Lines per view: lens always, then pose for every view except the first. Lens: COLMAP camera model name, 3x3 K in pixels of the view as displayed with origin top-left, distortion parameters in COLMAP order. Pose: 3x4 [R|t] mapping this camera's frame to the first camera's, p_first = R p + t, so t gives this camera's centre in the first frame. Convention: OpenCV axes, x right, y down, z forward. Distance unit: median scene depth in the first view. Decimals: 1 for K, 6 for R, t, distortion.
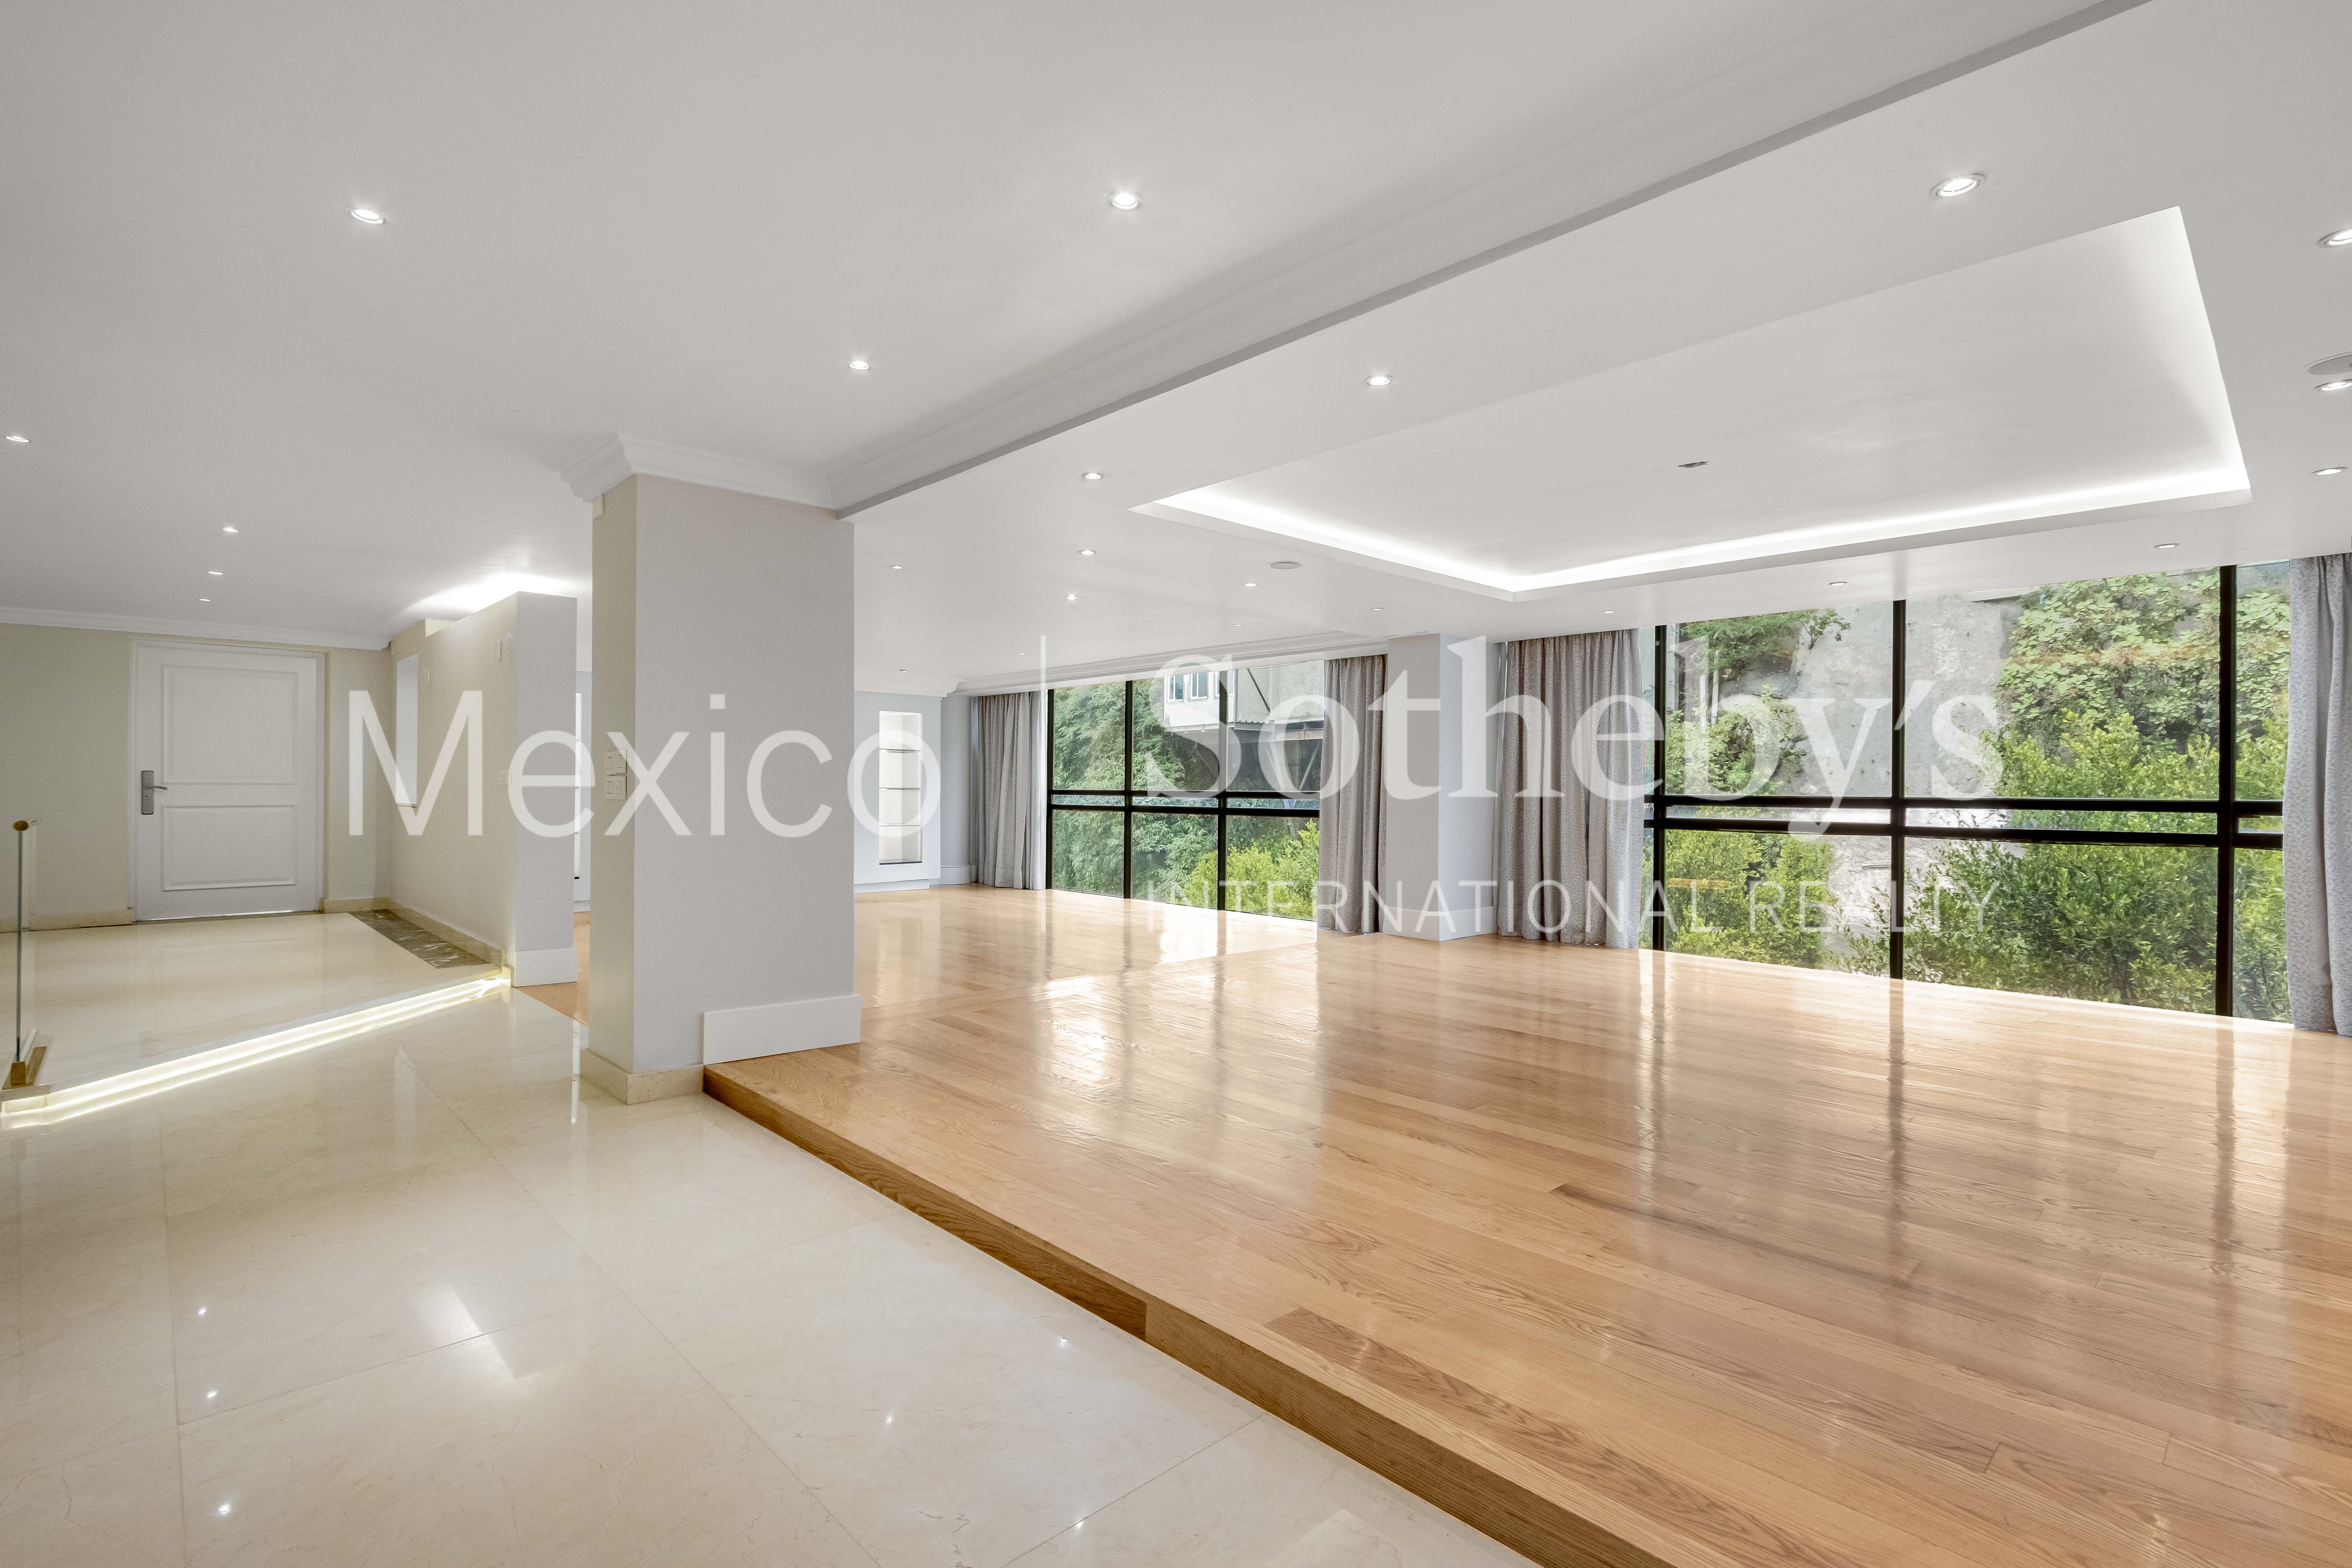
lens RADIAL K [[1104.1, 0, 1141.9], [0, 1104.1, 786.6], [0, 0, 1]] dist [0.001974, 0.000548]
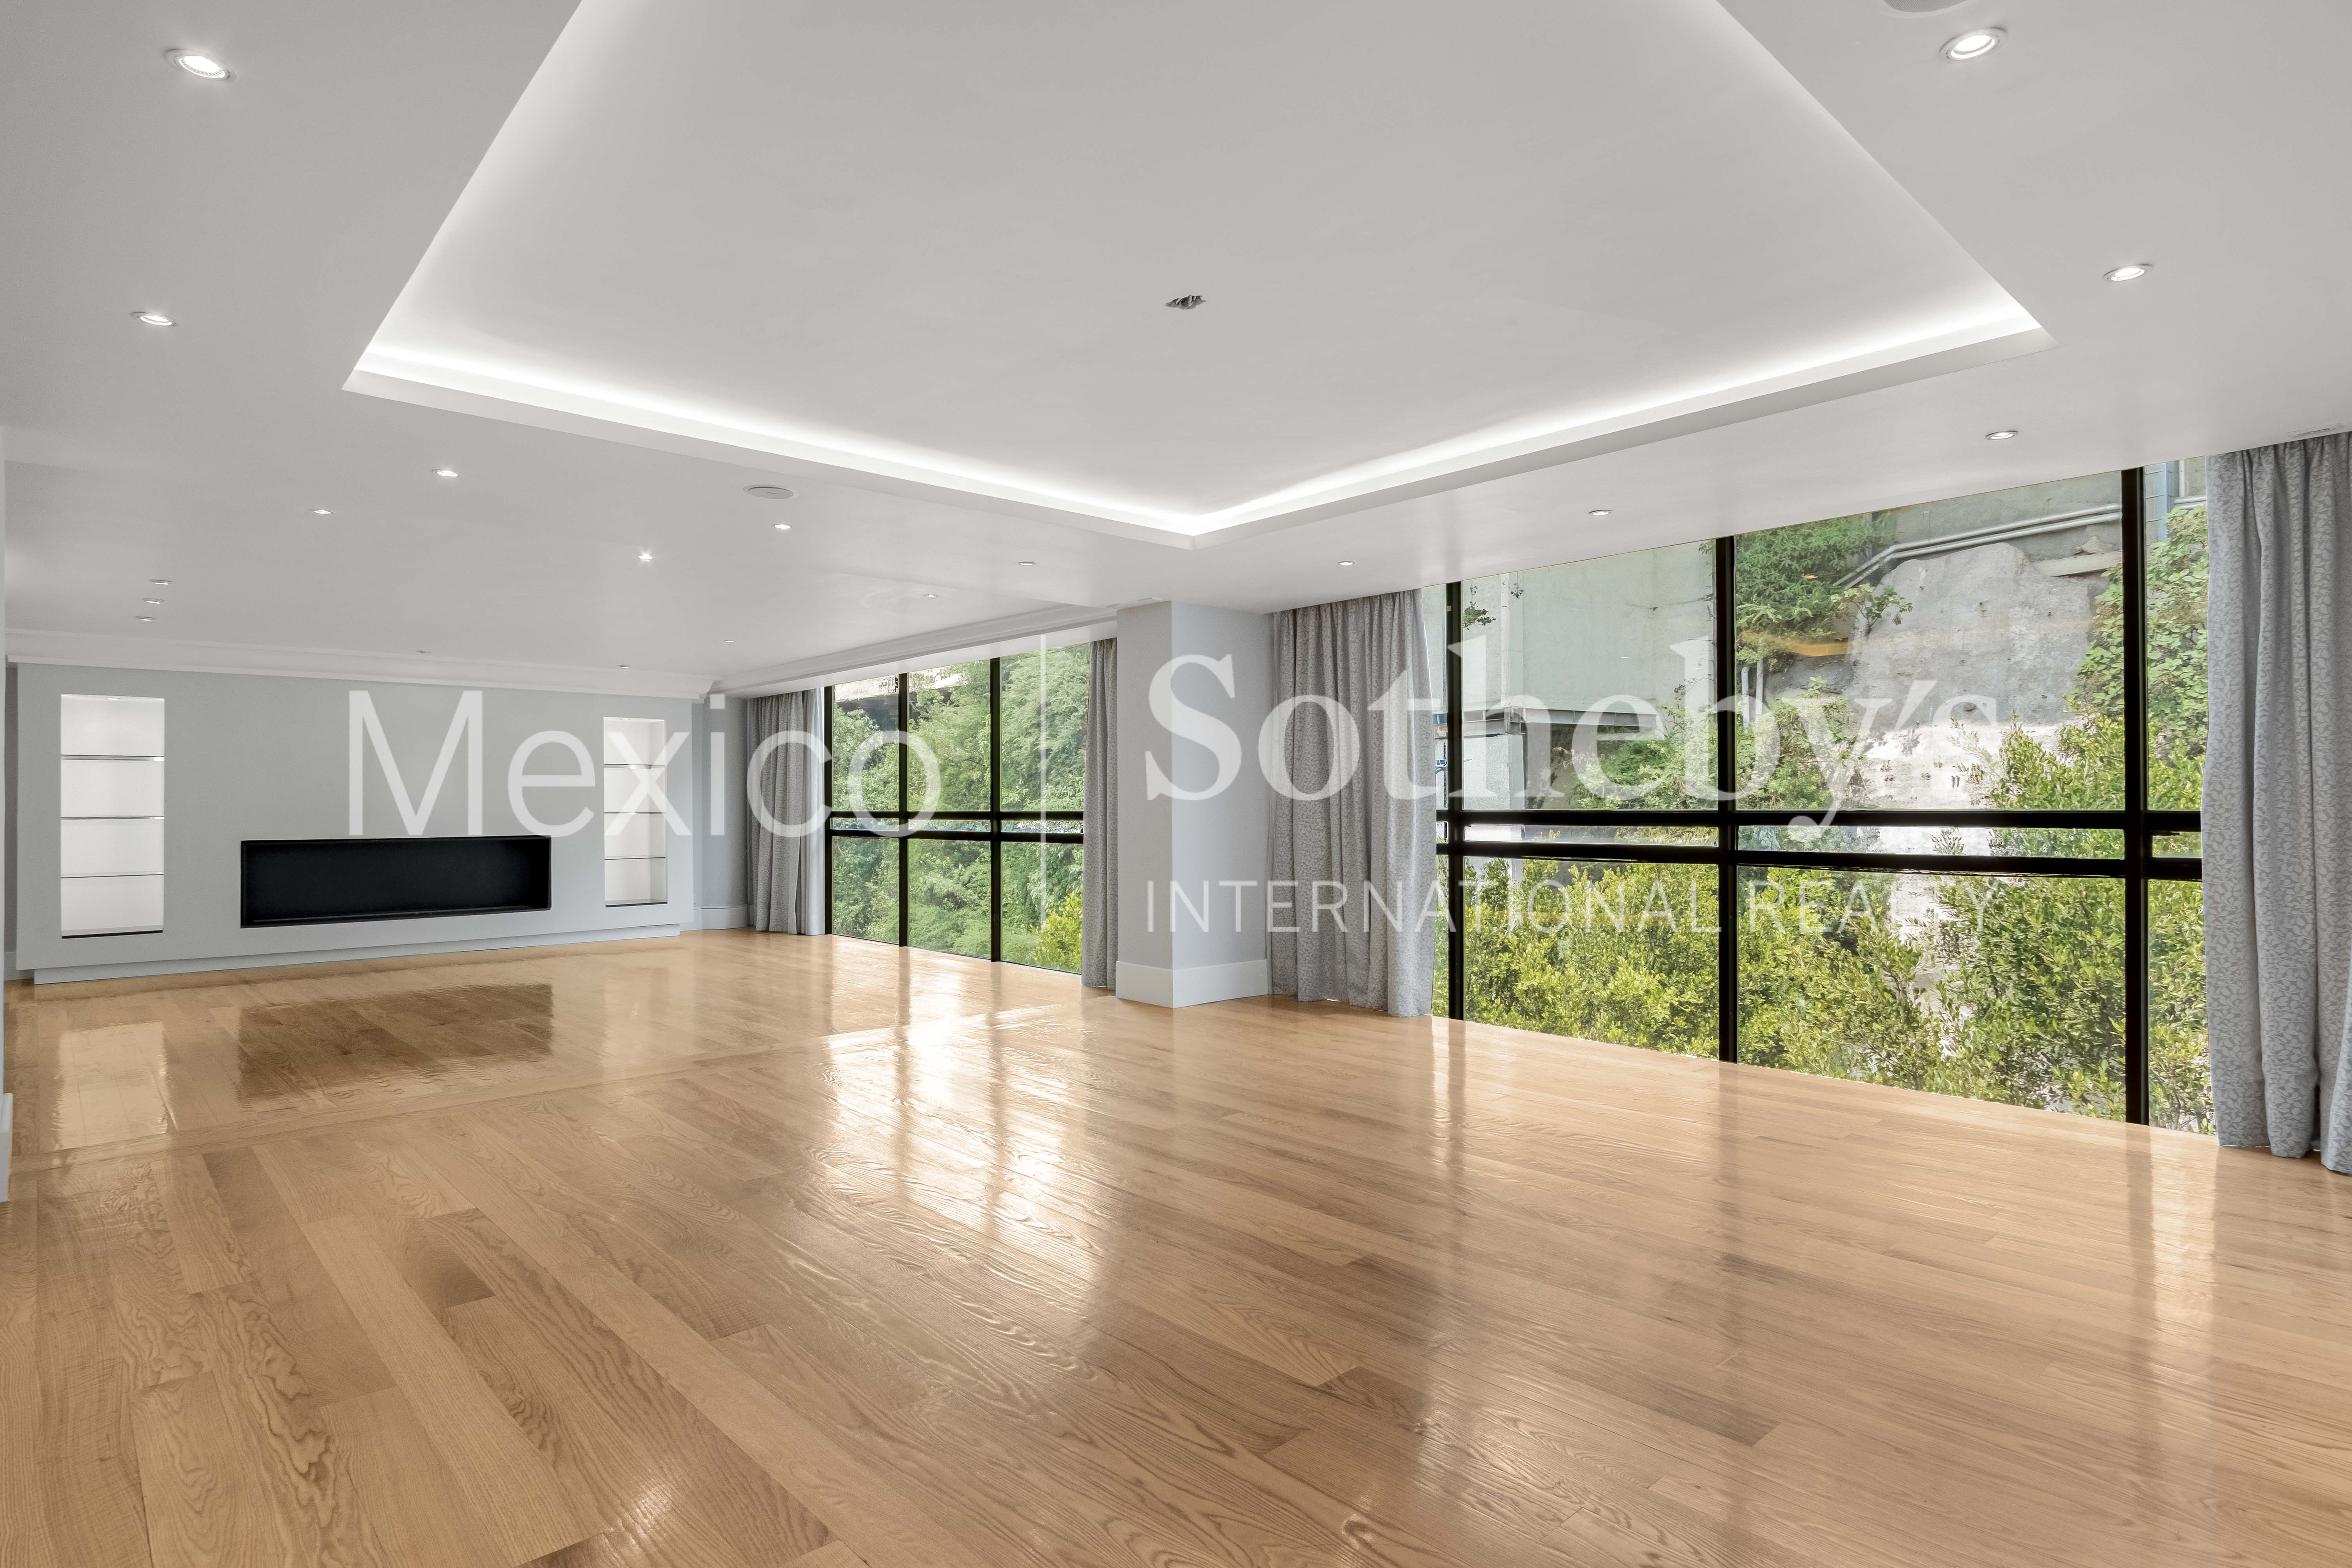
lens RADIAL K [[1242.3, 0, 1157.5], [0, 1242.3, 787.6], [0, 0, 1]] dist [0.002188, -0.000100]
pose [[0.999886, -0.012334, -0.008655, 0.268200], [0.012214, 0.999830, -0.013779, 0.001131], [0.008823, 0.013672, 0.999868, 0.154468]]
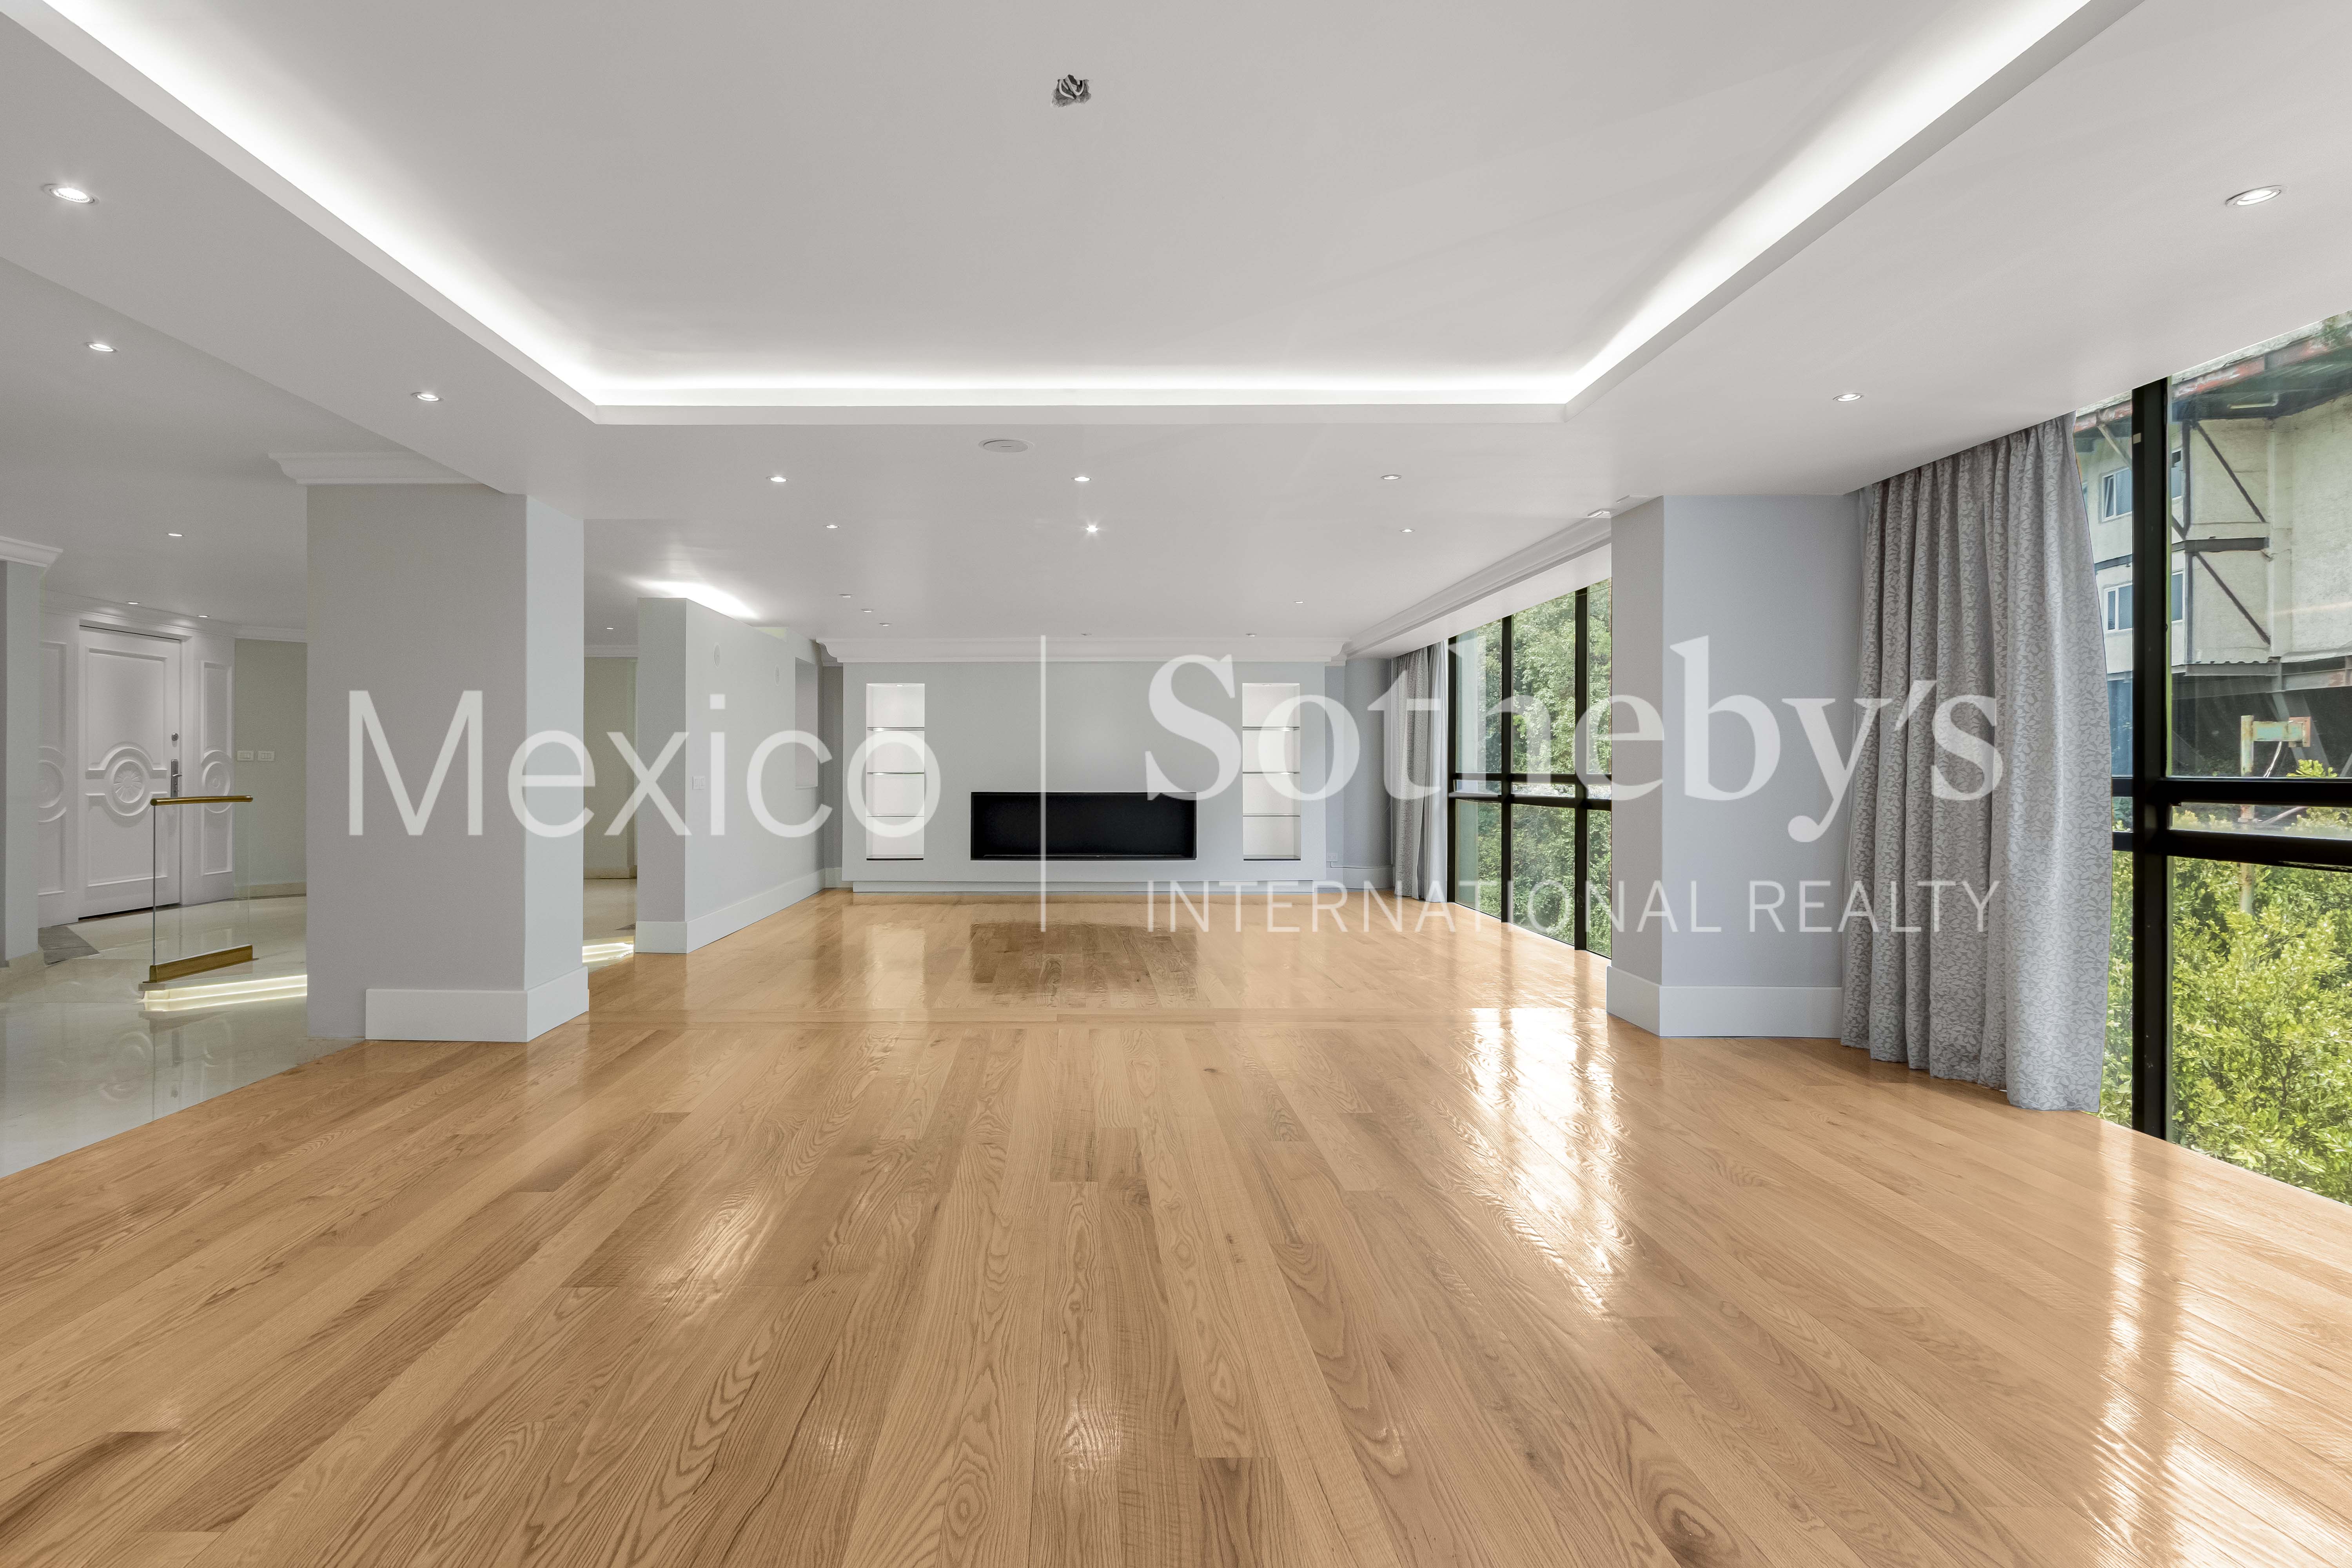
lens RADIAL K [[1202.9, 0, 1058.5], [0, 1202.9, 759.9], [0, 0, 1]] dist [0.006424, -0.000181]
pose [[0.727197, -0.012311, -0.686318, 0.471158], [0.005448, 0.999911, -0.012164, 0.003719], [0.686407, 0.005106, 0.727200, 0.341201]]
